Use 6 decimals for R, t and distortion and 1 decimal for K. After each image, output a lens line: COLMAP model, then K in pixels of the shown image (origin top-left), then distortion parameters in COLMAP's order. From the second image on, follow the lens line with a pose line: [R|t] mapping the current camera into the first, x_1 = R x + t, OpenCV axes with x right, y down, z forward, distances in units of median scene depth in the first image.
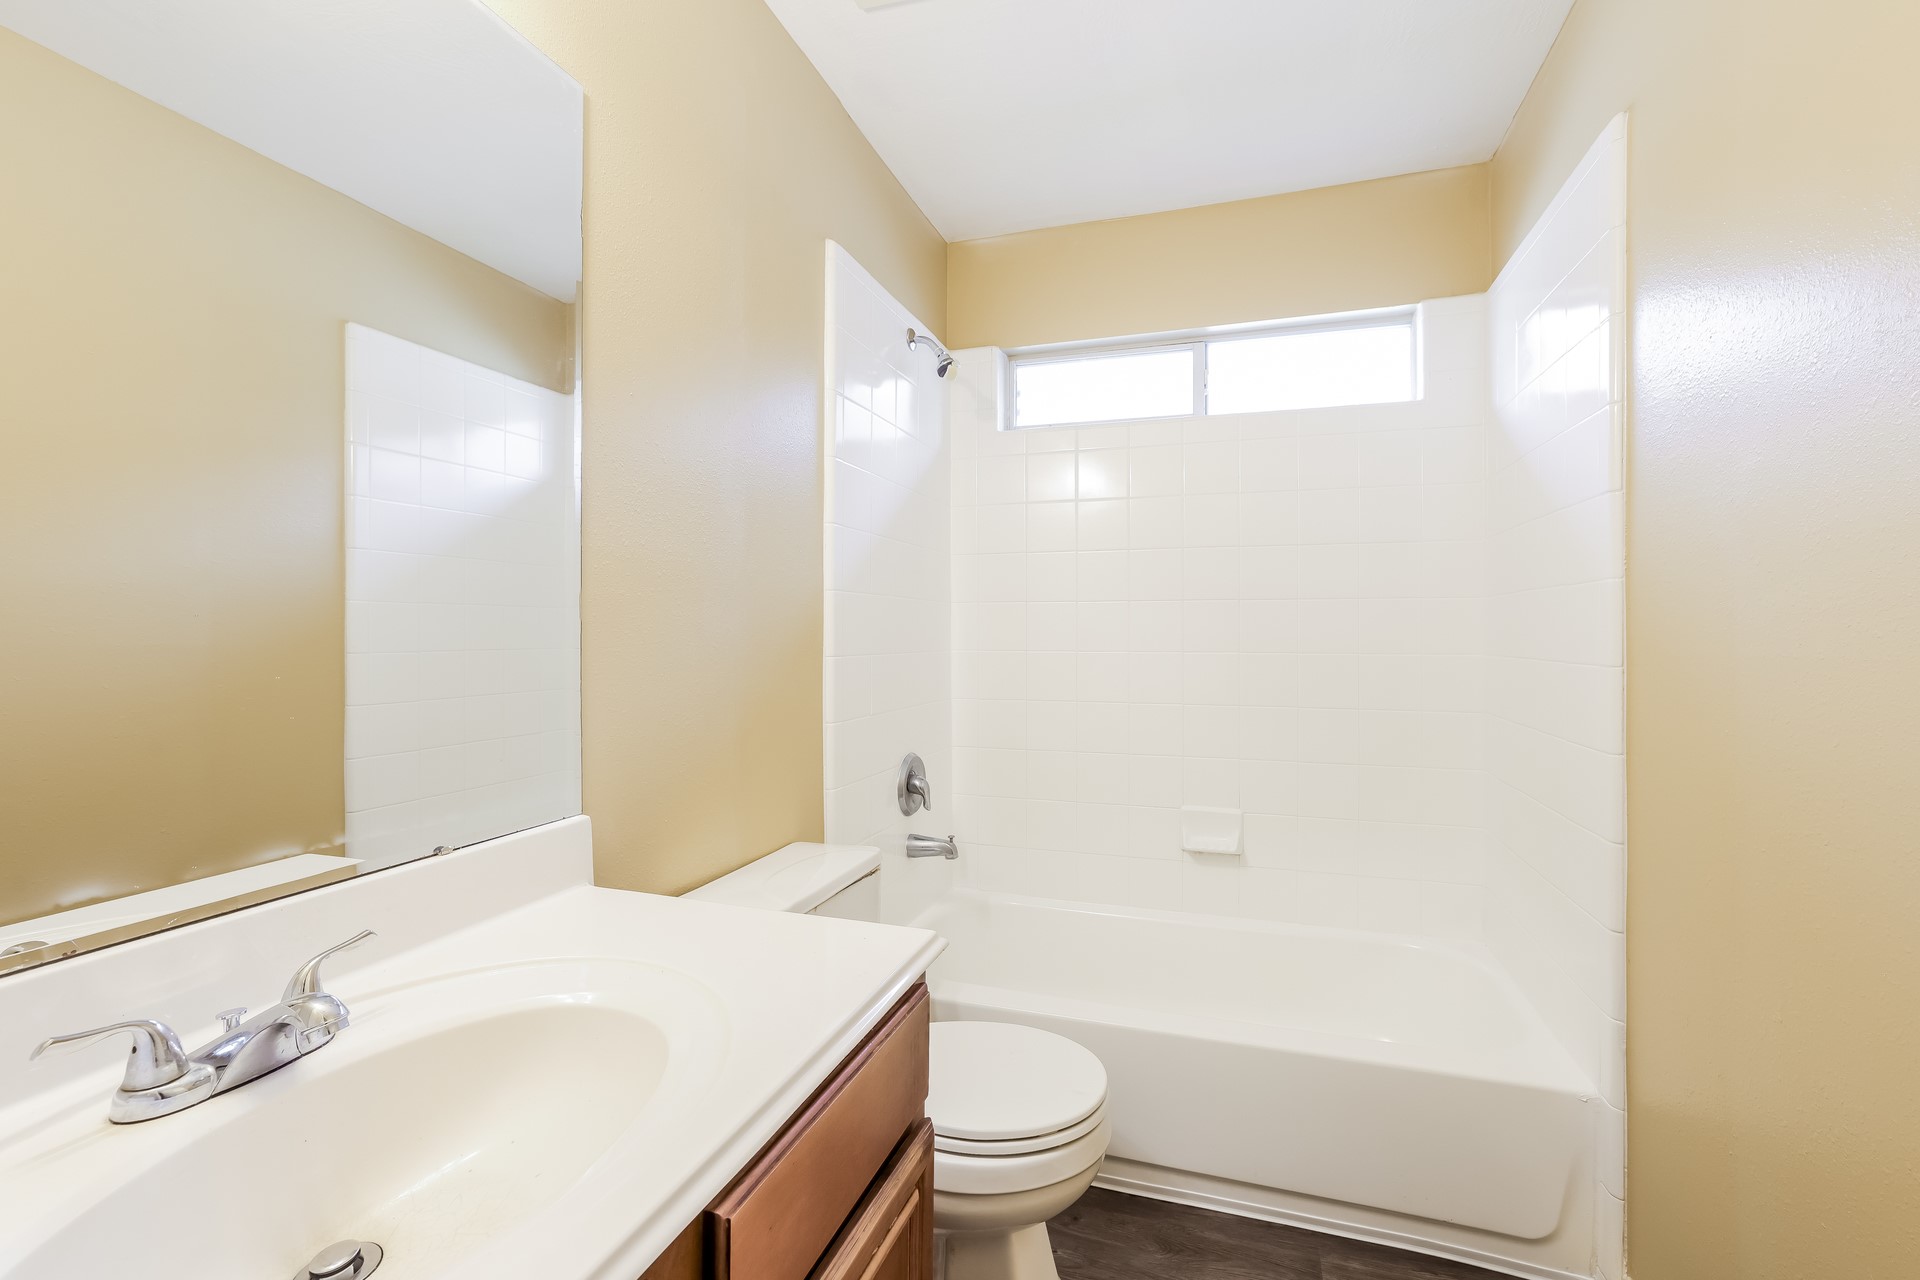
lens RADIAL K [[853.3, 0, 966.3], [0, 853.3, 631.1], [0, 0, 1]] dist [0.002360, 0.000524]
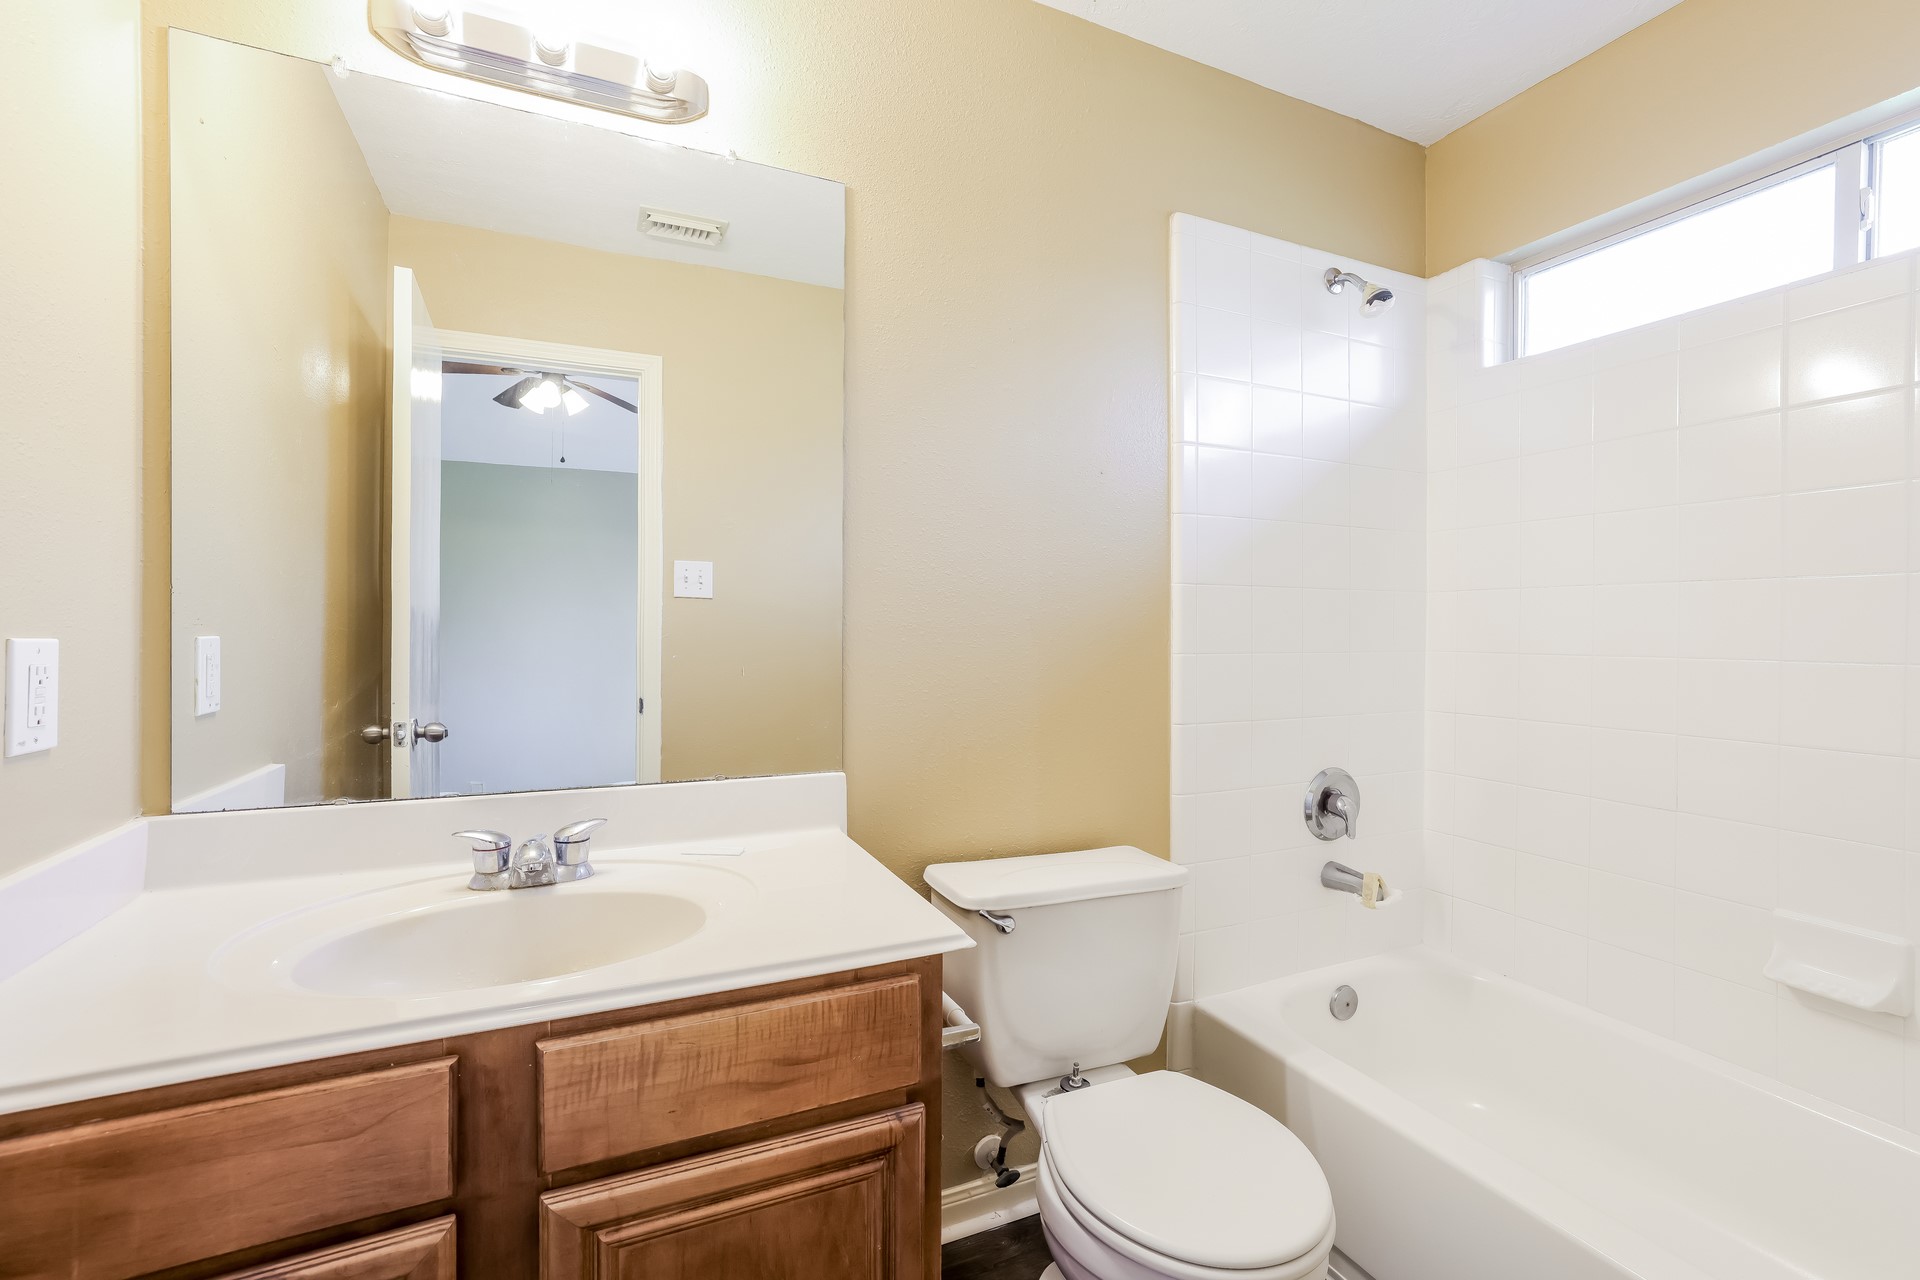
lens RADIAL K [[853.3, 0, 971.0], [0, 853.3, 637.1], [0, 0, 1]] dist [0.002360, 0.000524]
pose [[0.687256, 0.010957, -0.726333, 0.305203], [-0.002554, 0.999917, 0.012667, -0.000147], [0.726411, -0.006851, 0.687226, 0.144040]]
